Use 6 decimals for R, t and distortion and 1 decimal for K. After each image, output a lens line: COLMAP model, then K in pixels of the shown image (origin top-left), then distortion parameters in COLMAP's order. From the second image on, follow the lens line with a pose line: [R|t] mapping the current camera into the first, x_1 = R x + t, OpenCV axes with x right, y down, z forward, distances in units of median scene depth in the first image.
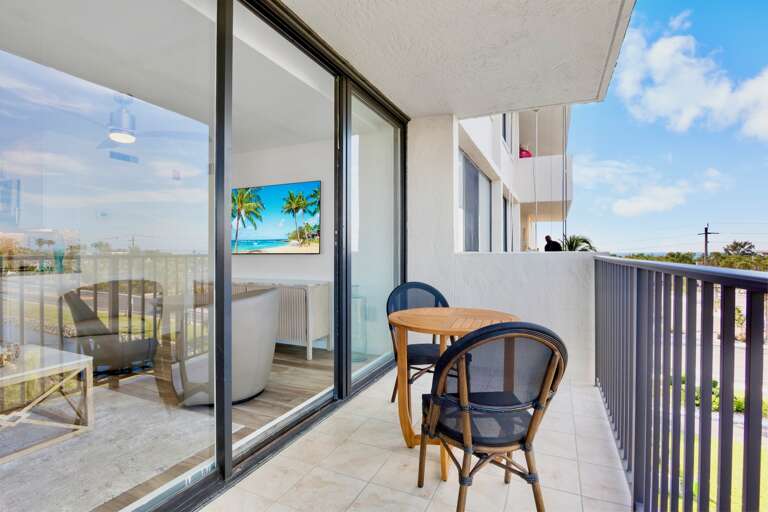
lens RADIAL K [[377.2, 0, 380.9], [0, 377.2, 259.0], [0, 0, 1]] dist [-0.006645, -0.001477]
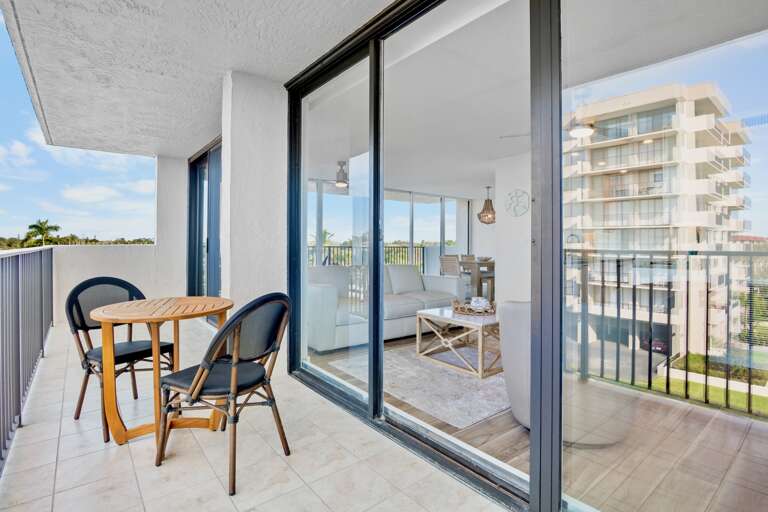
lens RADIAL K [[377.2, 0, 384.6], [0, 377.2, 249.5], [0, 0, 1]] dist [-0.006645, -0.001477]
pose [[-0.434350, 0.011214, -0.900674, 0.603774], [-0.017386, 0.999632, 0.020830, -0.027708], [0.900576, 0.024707, -0.433995, 1.286852]]
